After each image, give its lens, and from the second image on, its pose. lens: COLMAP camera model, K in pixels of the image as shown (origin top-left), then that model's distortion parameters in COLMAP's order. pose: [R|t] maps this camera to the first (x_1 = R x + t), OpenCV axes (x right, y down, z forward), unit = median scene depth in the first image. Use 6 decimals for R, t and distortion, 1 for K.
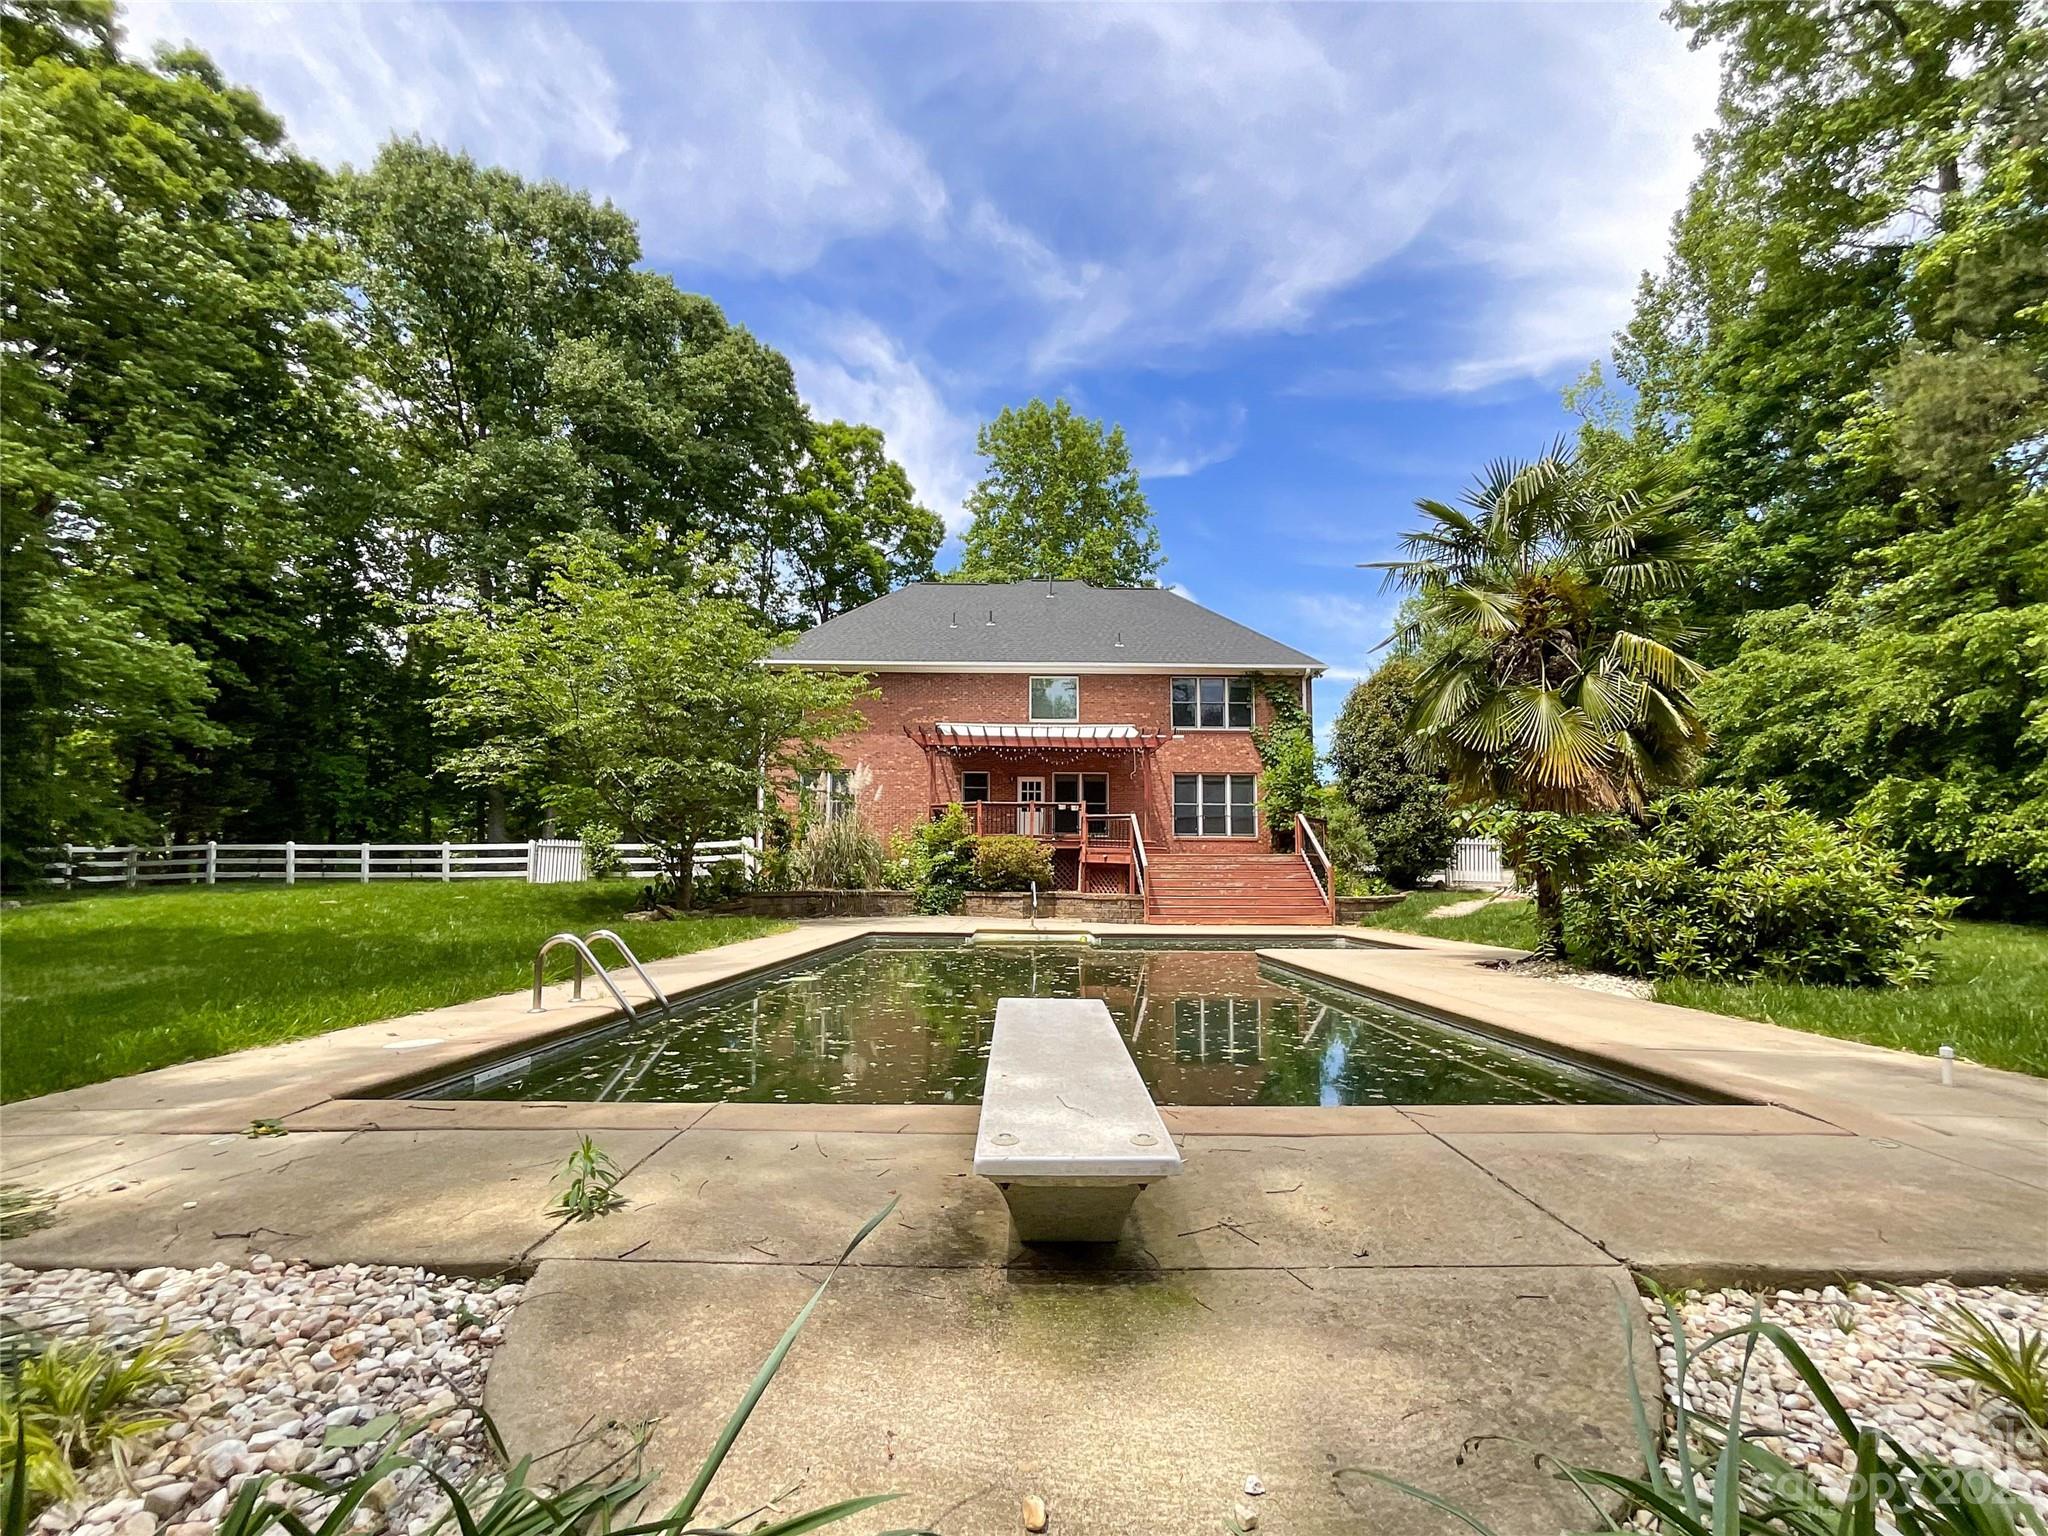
lens RADIAL K [[832.5, 0, 1026.7], [0, 832.5, 801.9], [0, 0, 1]] dist [0.000738, 0.000295]
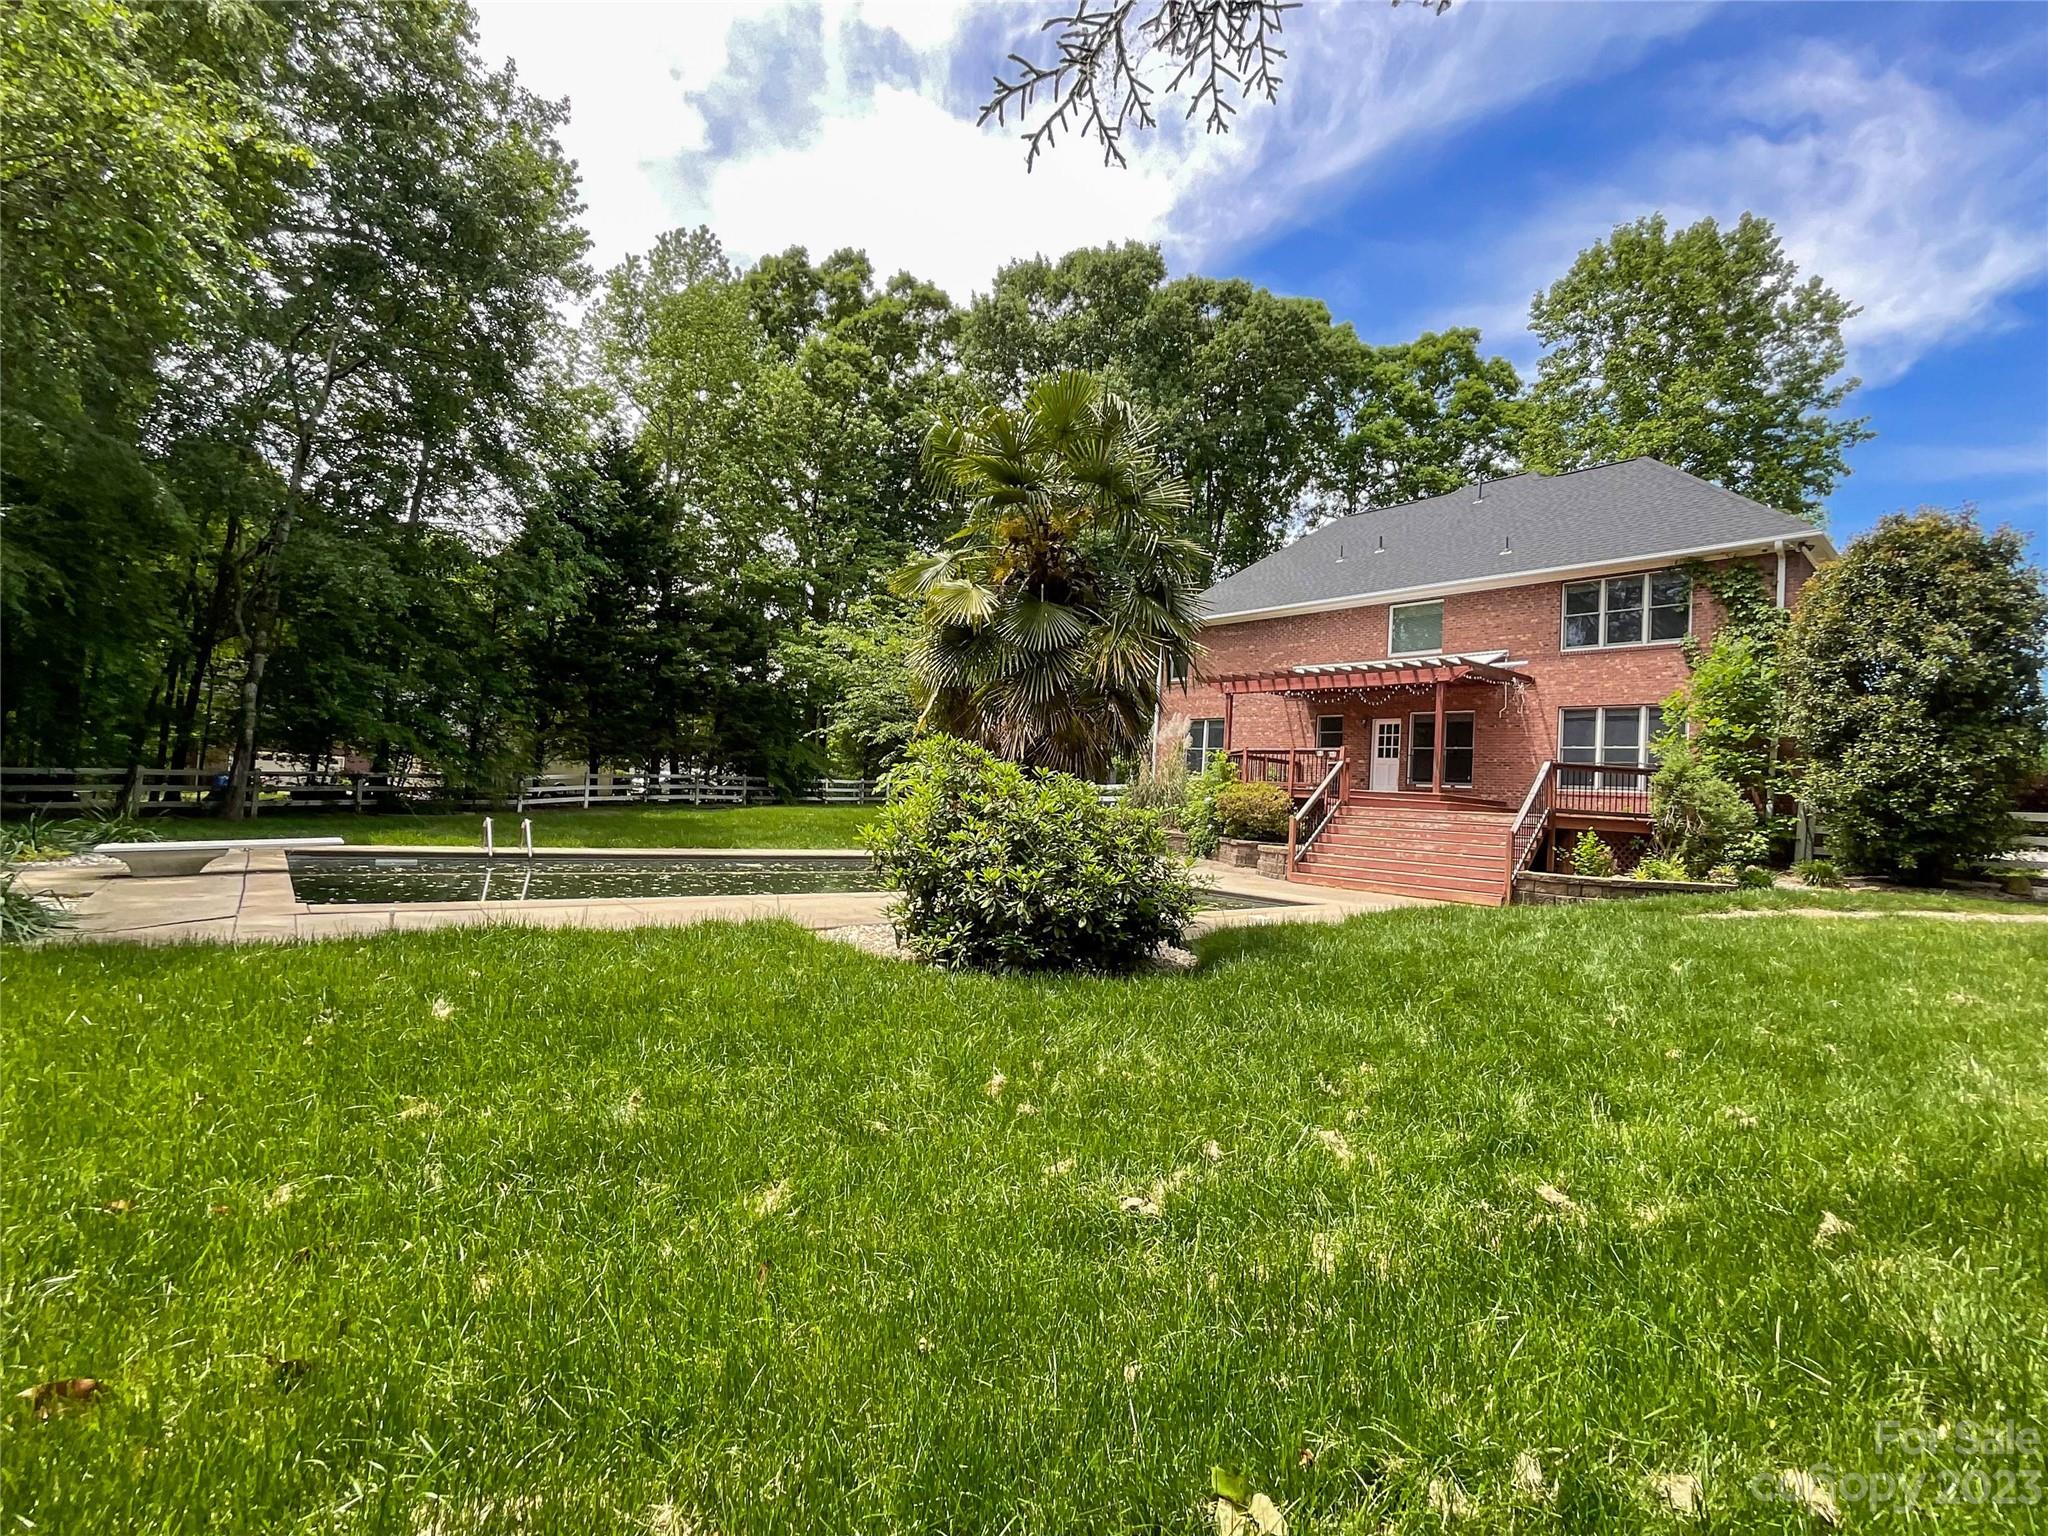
lens RADIAL K [[820.3, 0, 1024.0], [0, 820.3, 768.0], [0, 0, 1]] dist [-0.000278, -0.000024]
pose [[0.697128, 0.007546, -0.716907, 0.368438], [0.009358, 0.999764, 0.019623, 0.001731], [0.716885, -0.020389, 0.696893, 0.105659]]
